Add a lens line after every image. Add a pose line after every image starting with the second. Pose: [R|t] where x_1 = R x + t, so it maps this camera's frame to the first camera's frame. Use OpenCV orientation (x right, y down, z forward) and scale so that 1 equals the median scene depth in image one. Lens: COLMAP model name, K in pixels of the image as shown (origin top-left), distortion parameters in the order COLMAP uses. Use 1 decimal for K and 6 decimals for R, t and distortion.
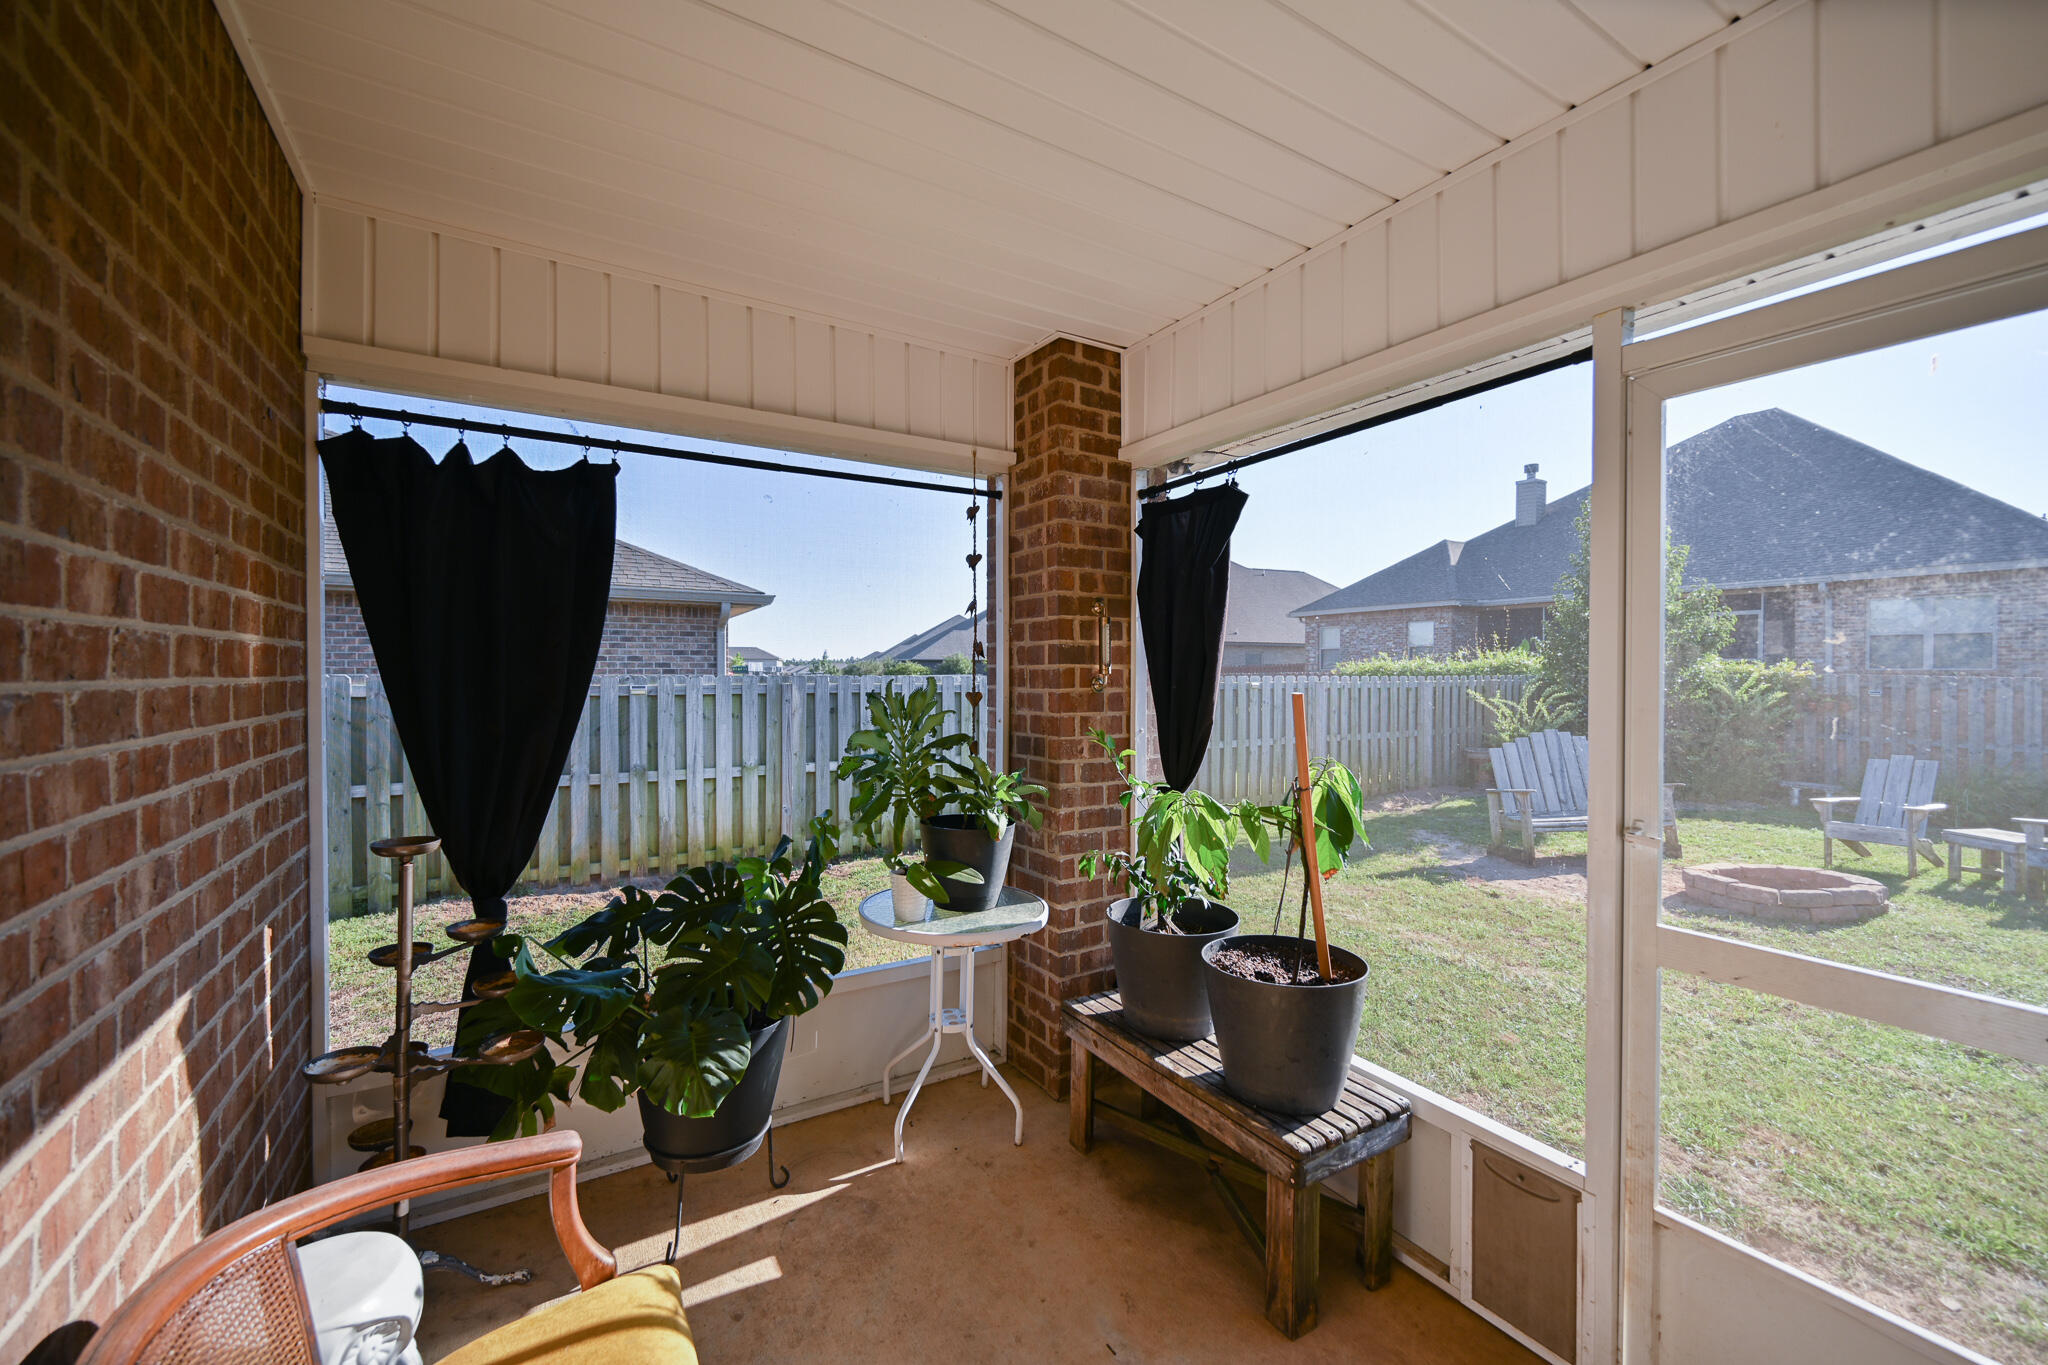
lens RADIAL K [[808.3, 0, 1034.0], [0, 808.3, 679.4], [0, 0, 1]] dist [-0.000534, 0.000161]
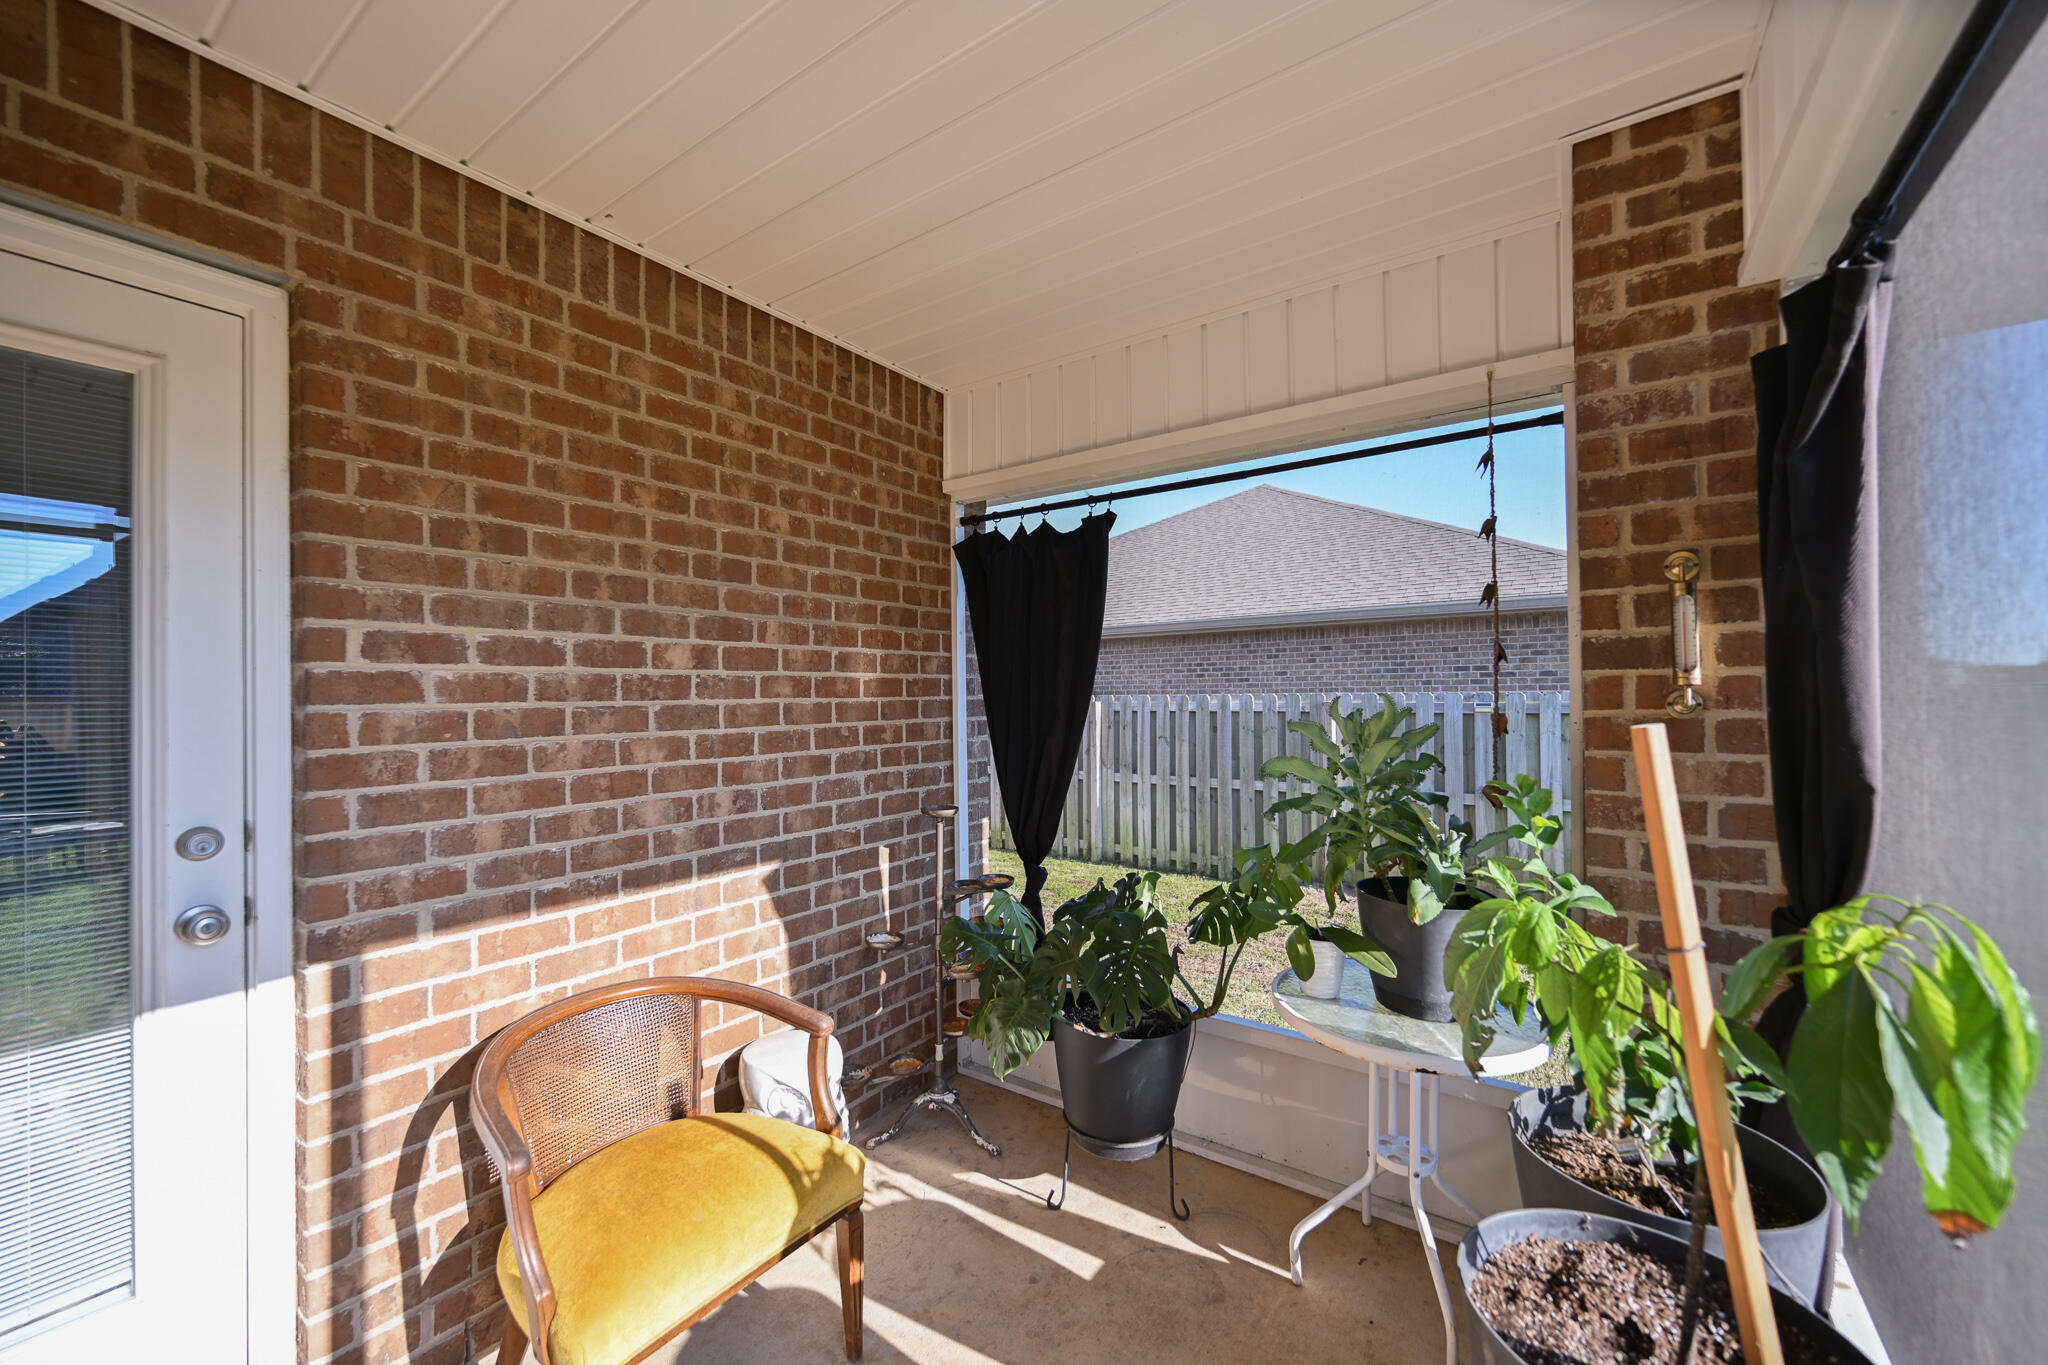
lens RADIAL K [[808.3, 0, 1031.0], [0, 808.3, 688.7], [0, 0, 1]] dist [-0.000534, 0.000161]
pose [[0.397288, -0.013411, -0.917596, 0.461884], [0.004892, 0.999910, -0.012496, 0.000733], [0.917681, 0.000475, 0.397318, 0.398869]]
